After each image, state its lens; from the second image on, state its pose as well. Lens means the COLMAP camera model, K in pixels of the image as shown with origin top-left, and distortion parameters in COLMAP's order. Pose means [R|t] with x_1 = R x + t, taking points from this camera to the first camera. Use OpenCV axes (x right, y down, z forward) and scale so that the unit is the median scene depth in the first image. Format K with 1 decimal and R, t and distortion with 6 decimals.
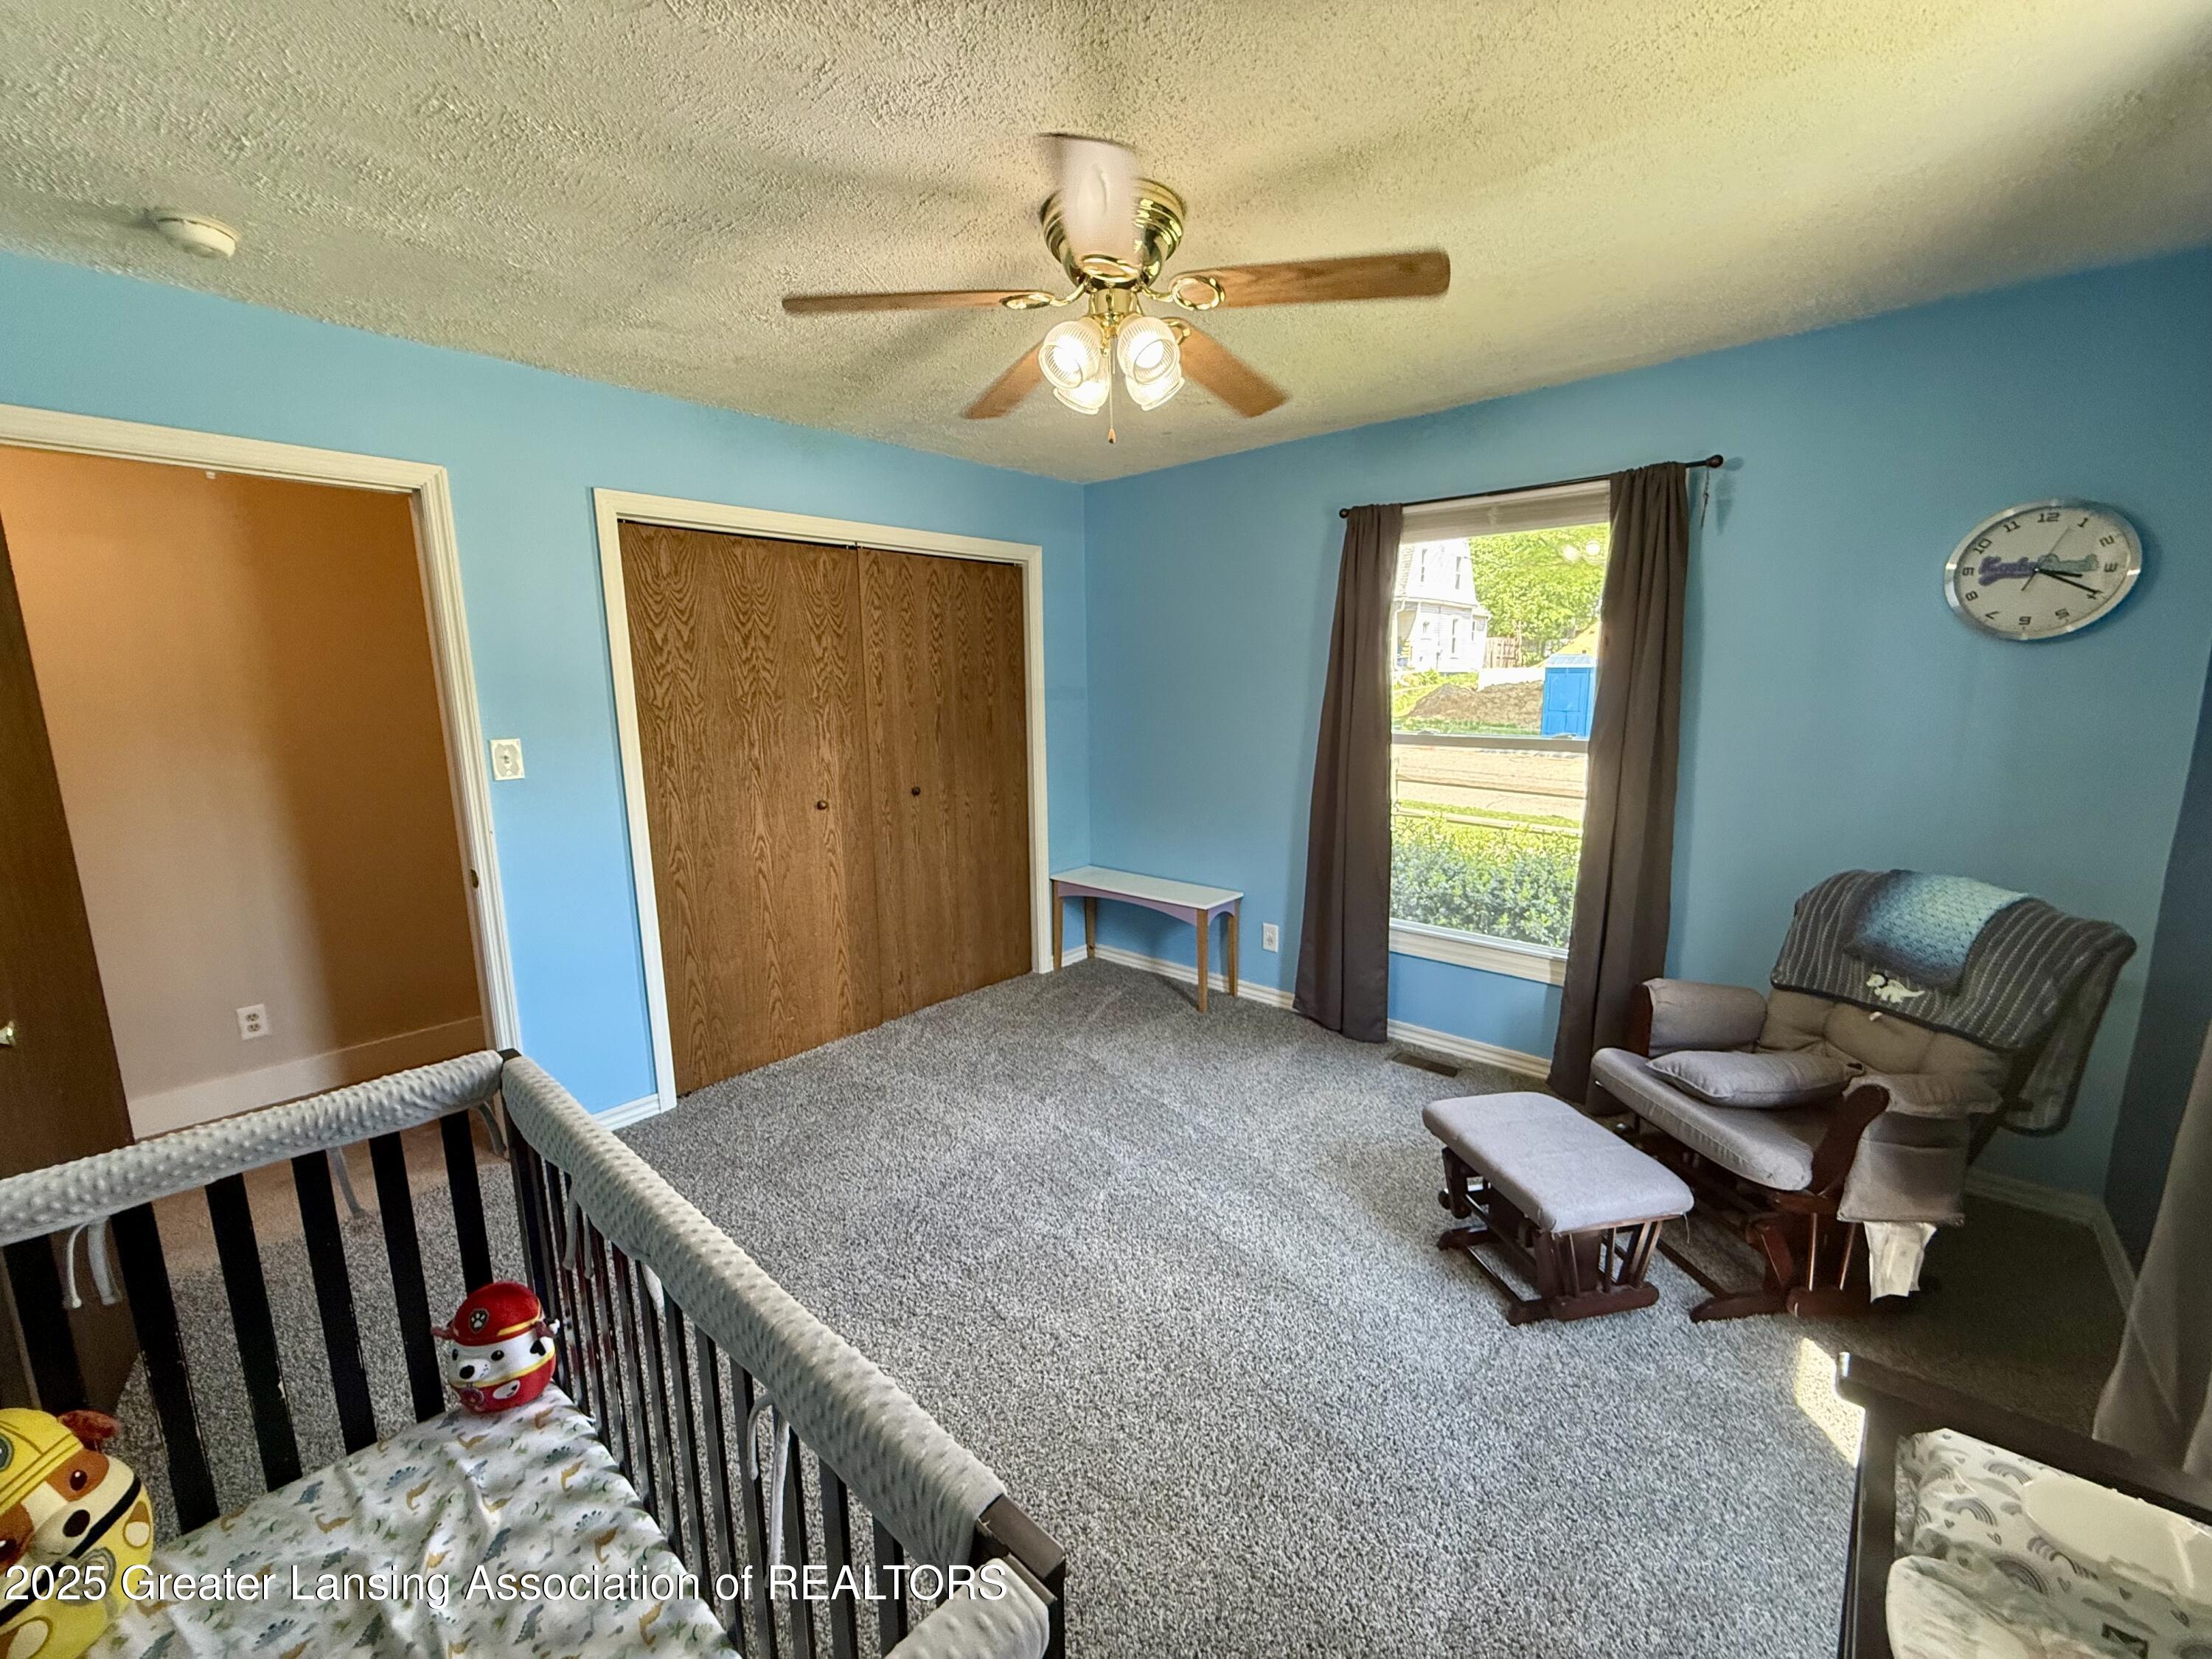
lens RADIAL K [[876.1, 0, 1110.2], [0, 876.1, 836.2], [0, 0, 1]] dist [-0.003843, -0.000237]
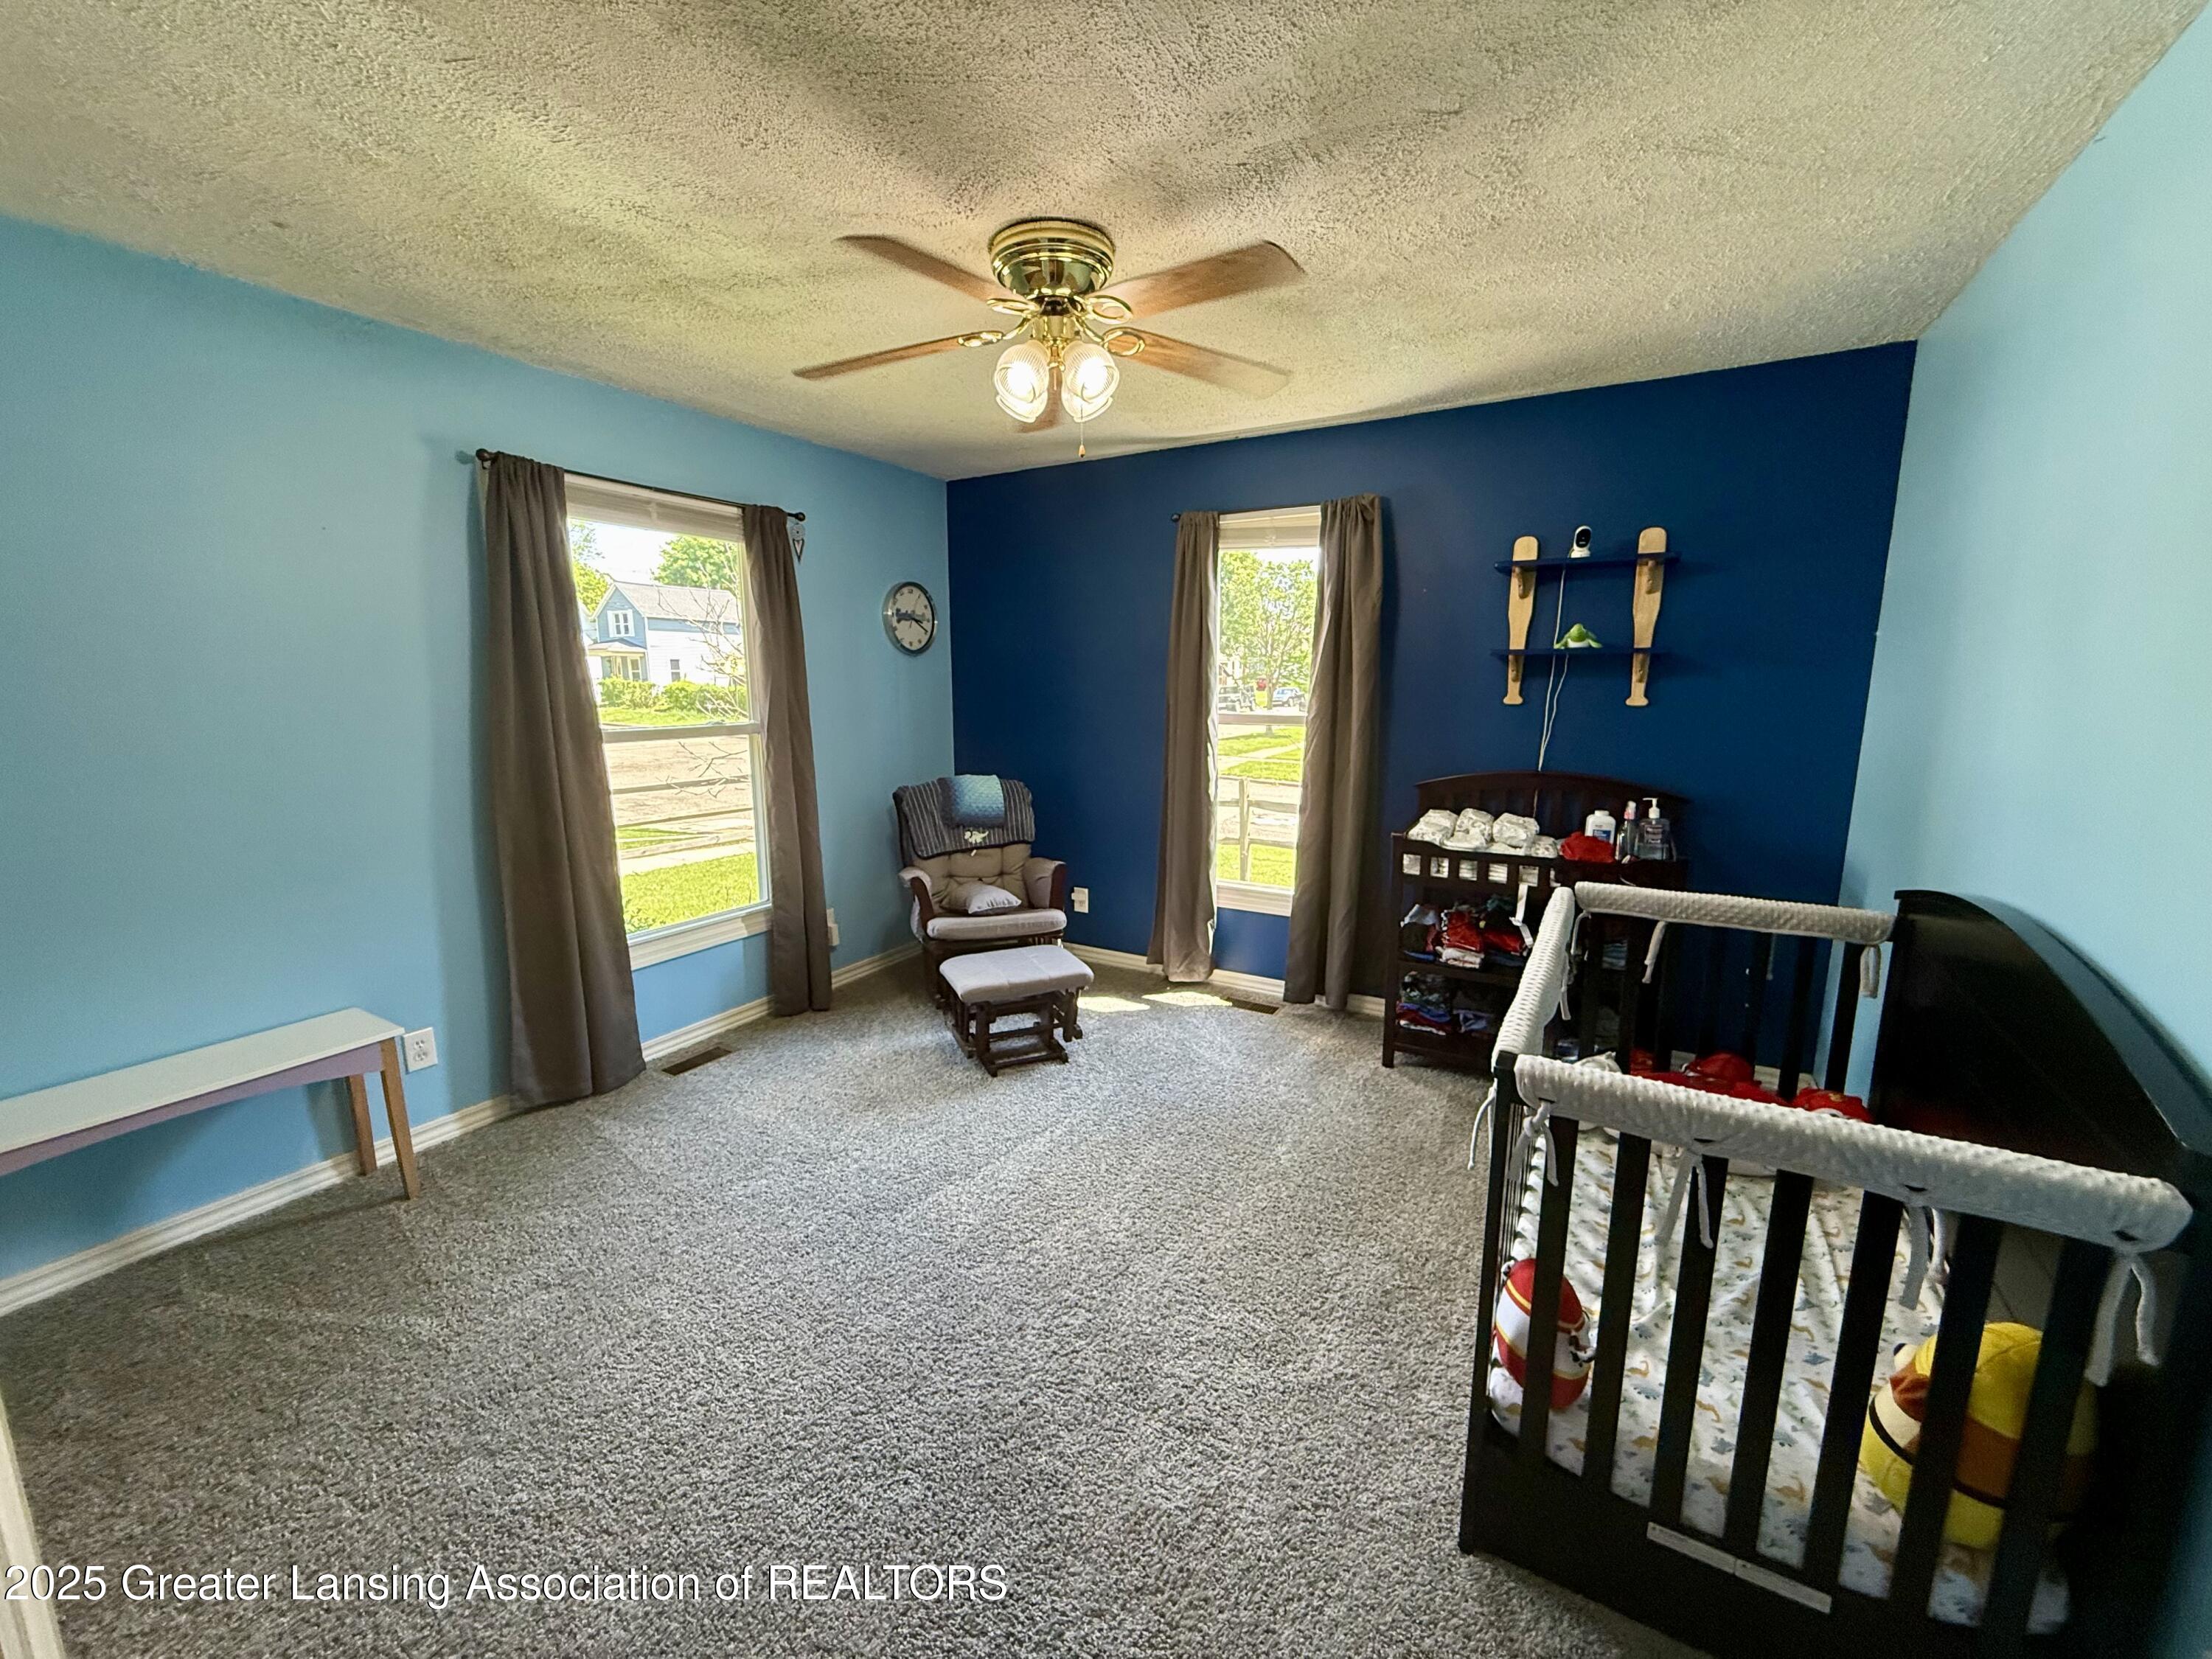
lens RADIAL K [[876.1, 0, 1112.3], [0, 876.1, 831.0], [0, 0, 1]] dist [-0.003843, -0.000237]
pose [[-0.194502, -0.161203, 0.967565, -0.766082], [0.173720, 0.965150, 0.195722, -0.120168], [-0.965396, 0.206154, -0.159719, 0.773663]]
